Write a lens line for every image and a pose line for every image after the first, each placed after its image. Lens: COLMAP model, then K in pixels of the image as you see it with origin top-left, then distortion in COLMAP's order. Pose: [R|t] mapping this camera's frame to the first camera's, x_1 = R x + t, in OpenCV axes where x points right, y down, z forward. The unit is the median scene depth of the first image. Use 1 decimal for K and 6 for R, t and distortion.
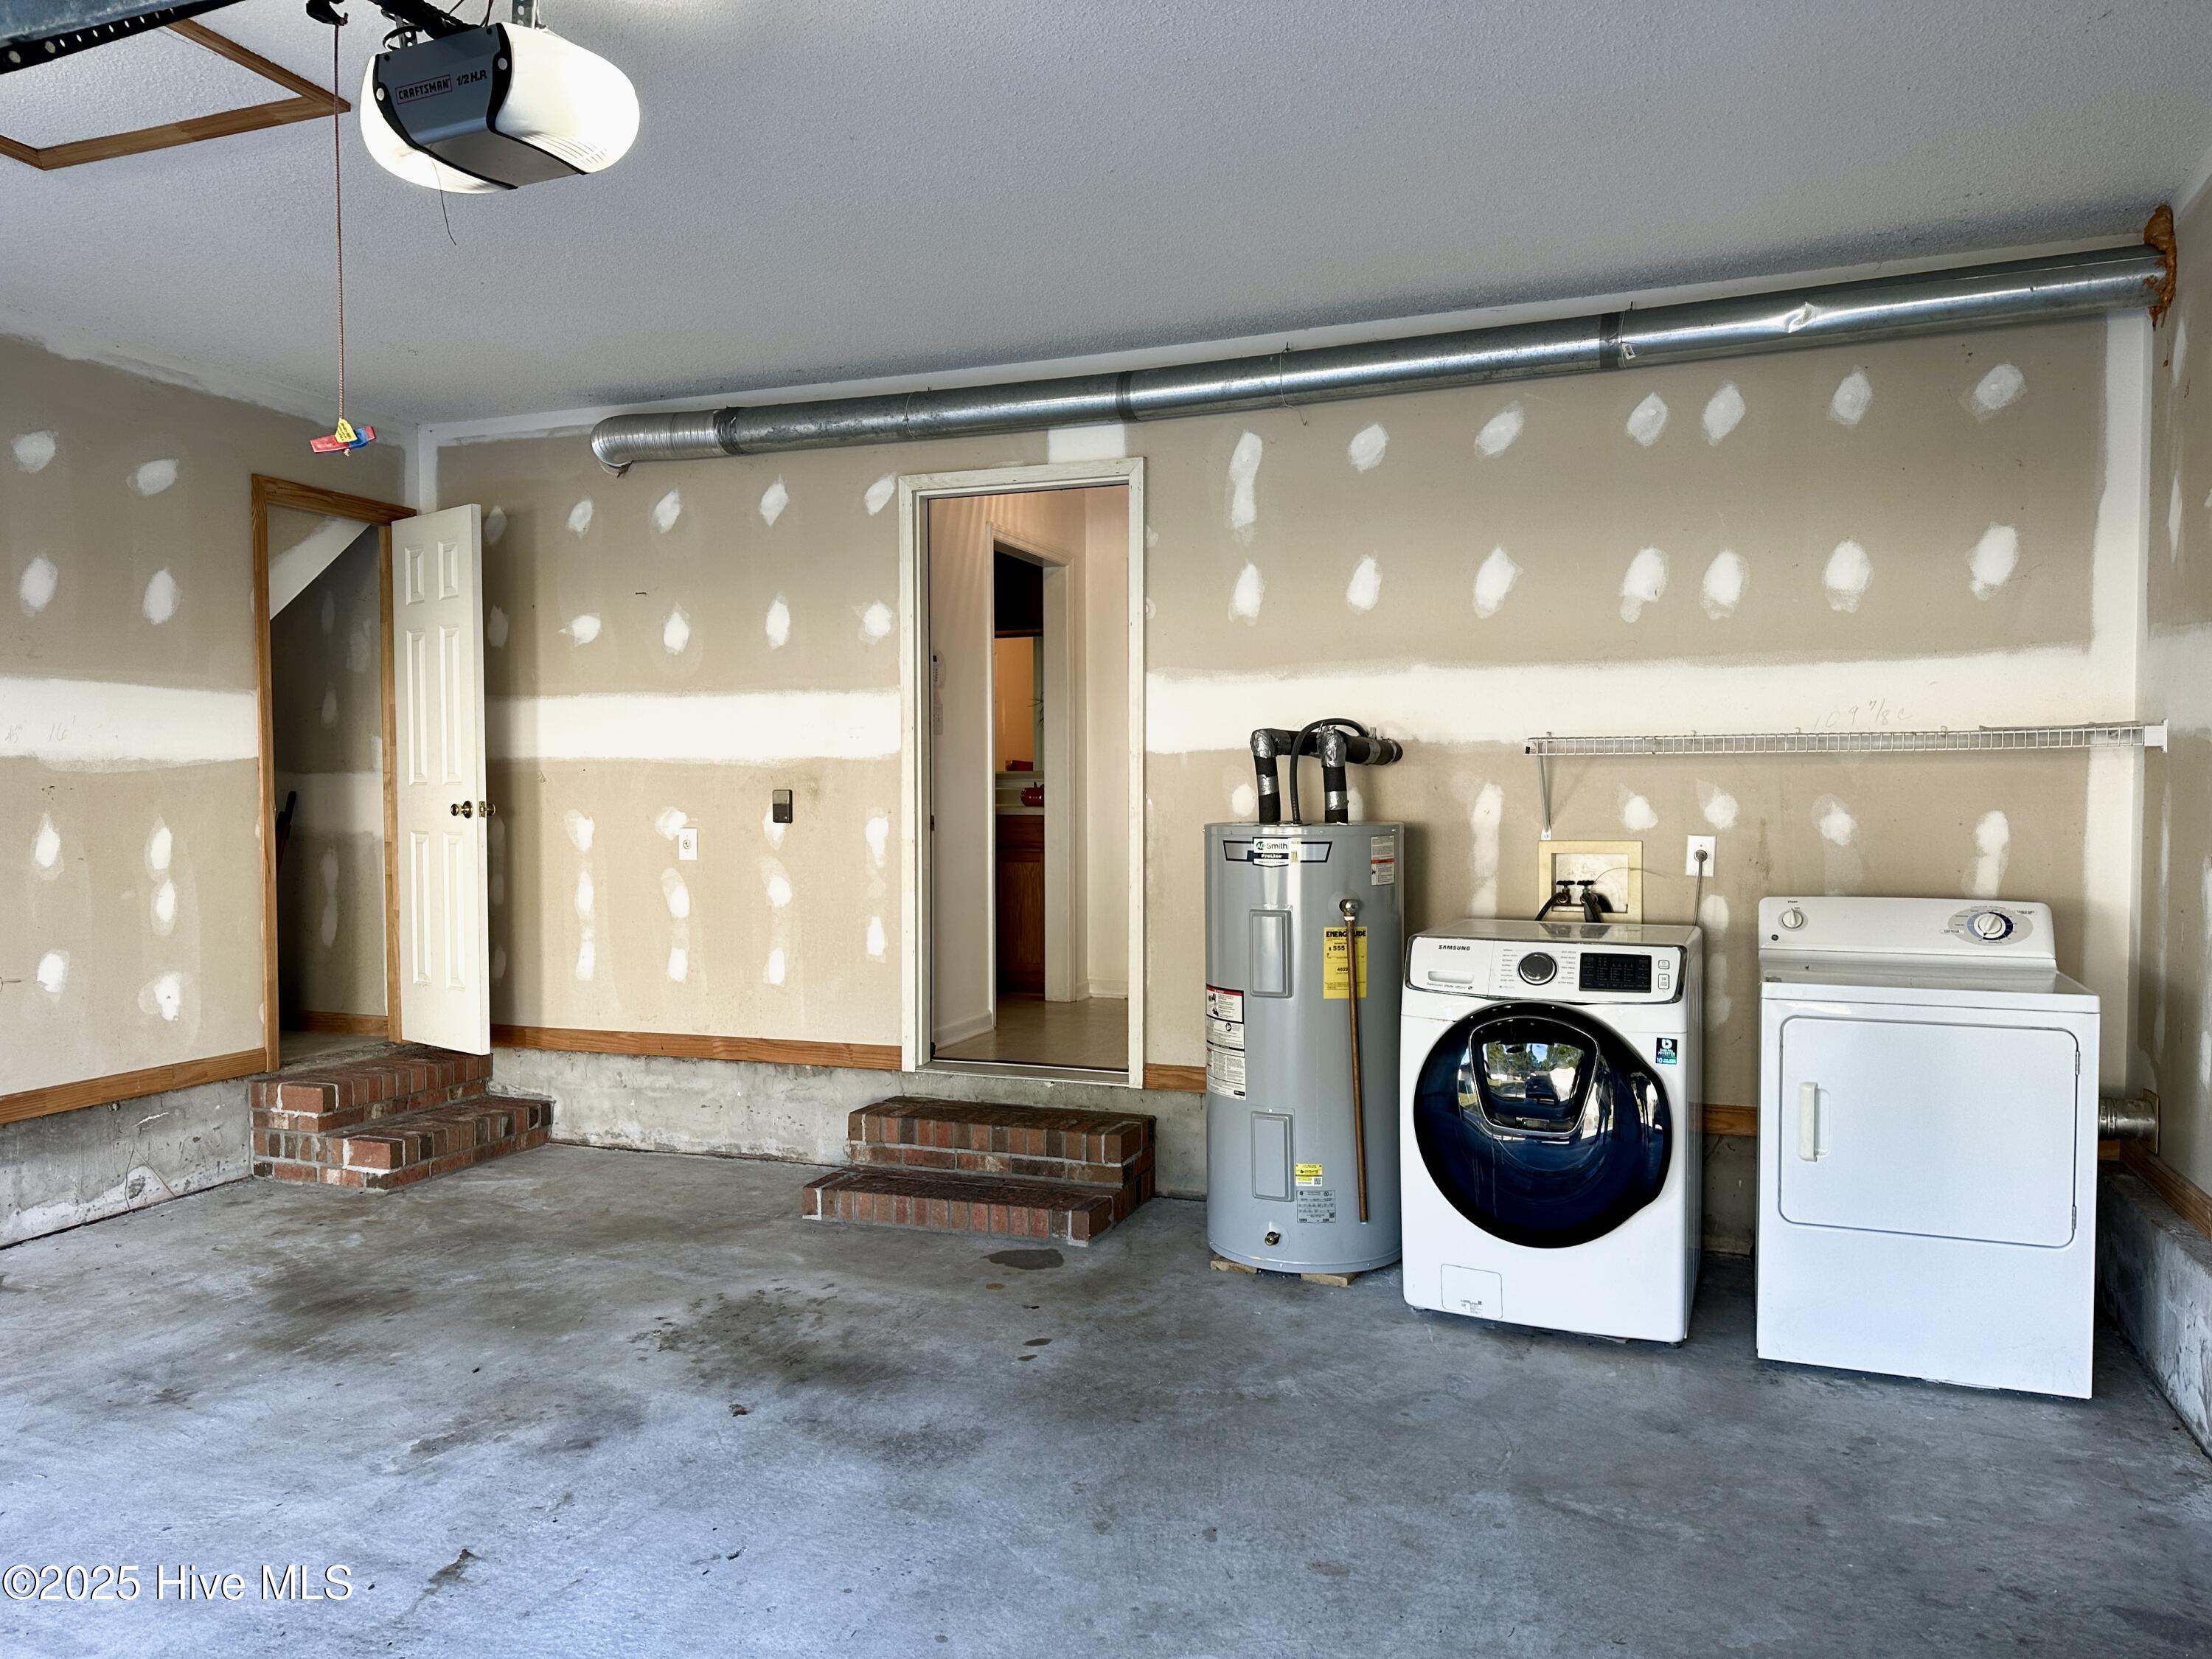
lens RADIAL K [[1561.2, 0, 1096.8], [0, 1561.2, 834.2], [0, 0, 1]] dist [0.106719, -0.132630]
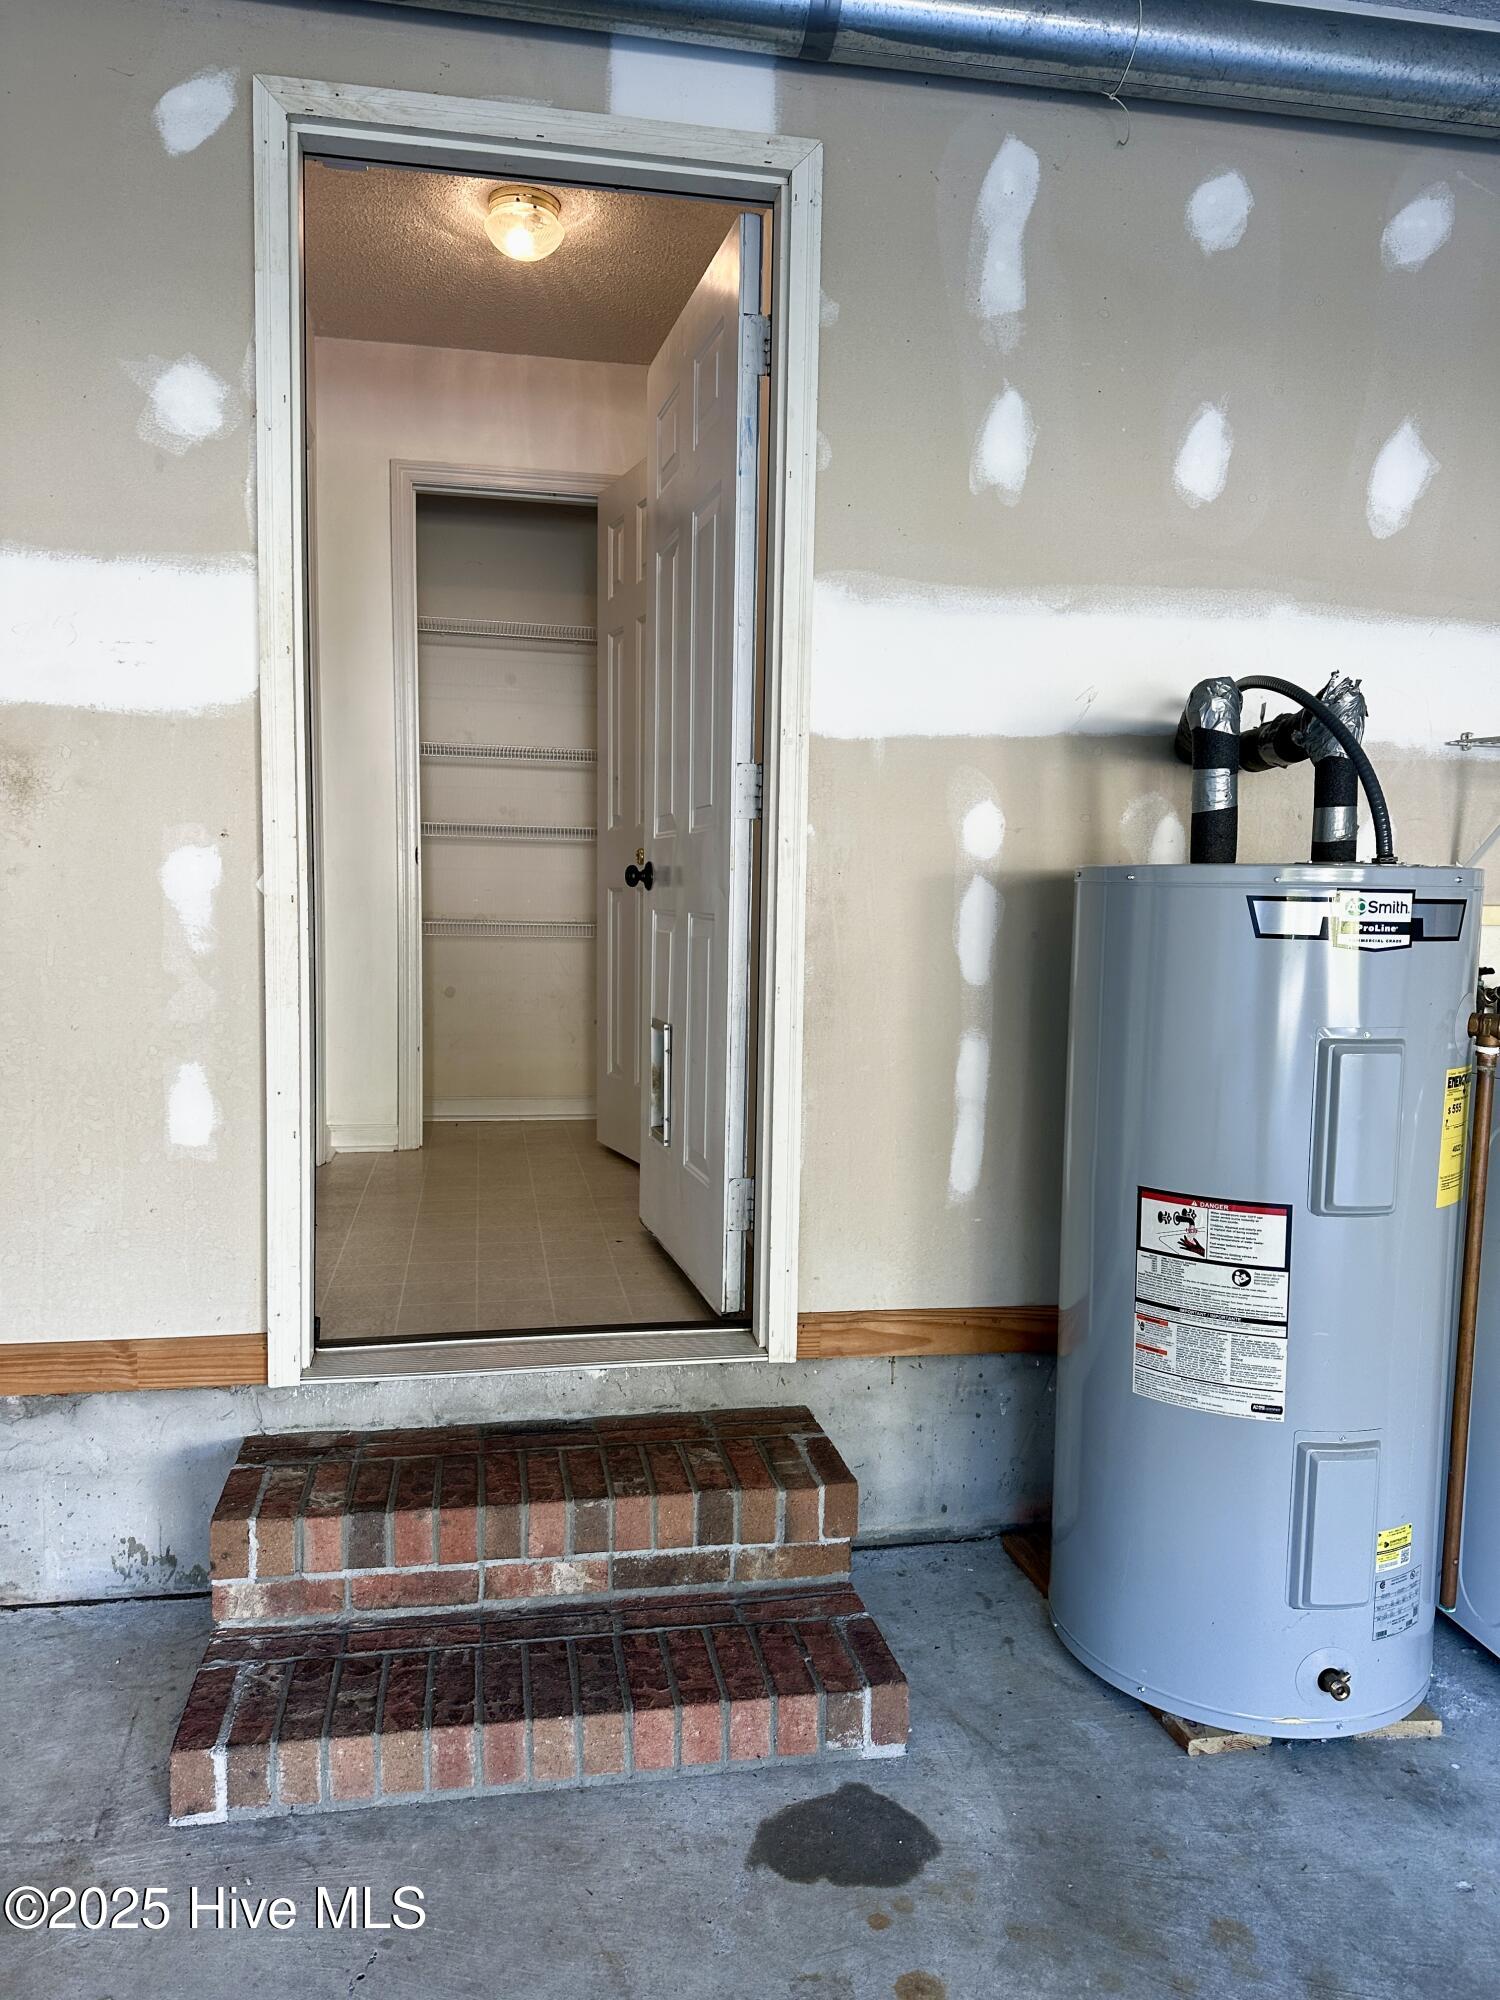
lens RADIAL K [[1431.8, 0, 750.0], [0, 1431.8, 1000.0], [0, 0, 1]] dist [0.025160, -0.038117]
pose [[0.849606, -0.026543, 0.526750, -0.235706], [-0.006448, 0.998135, 0.060696, 0.008164], [-0.527379, -0.054964, 0.847851, 0.588290]]
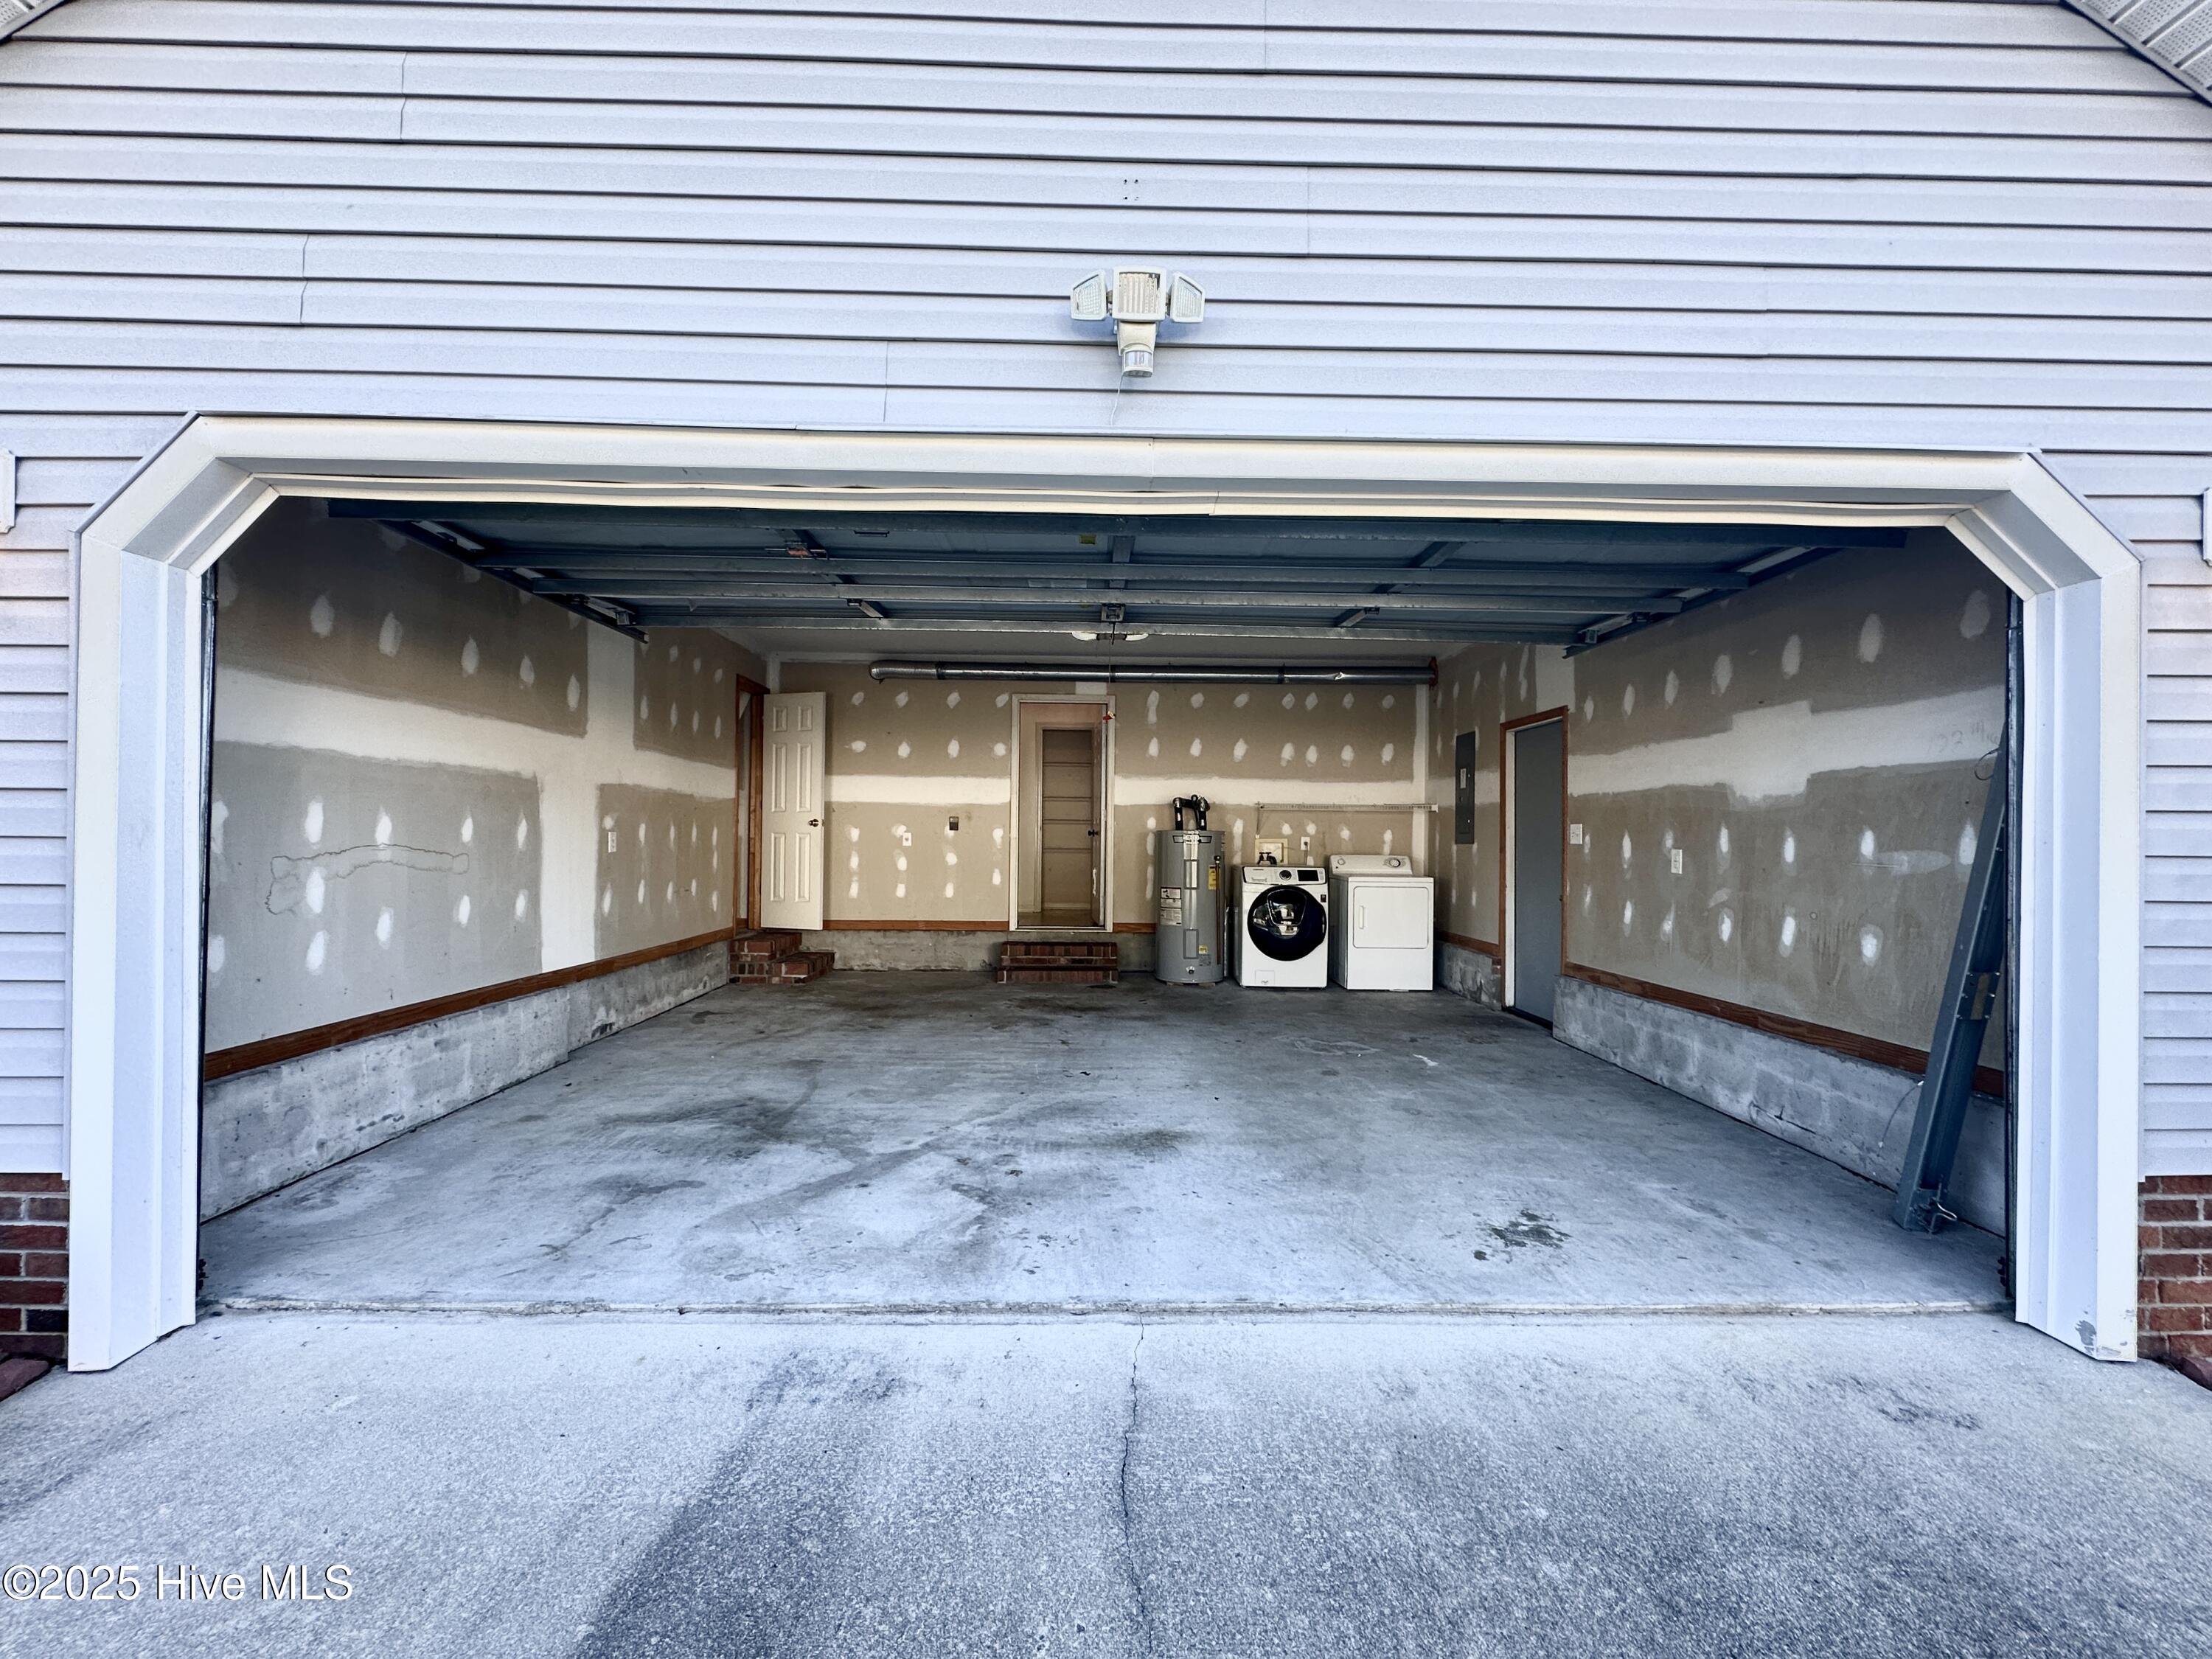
lens RADIAL K [[926.4, 0, 1106.0], [0, 926.4, 829.5], [0, 0, 1]] dist [-0.003843, -0.000545]
pose [[0.924558, 0.016563, 0.380680, -0.571116], [-0.003358, 0.999370, -0.035324, 0.044170], [-0.381026, 0.031381, 0.924032, -0.444579]]
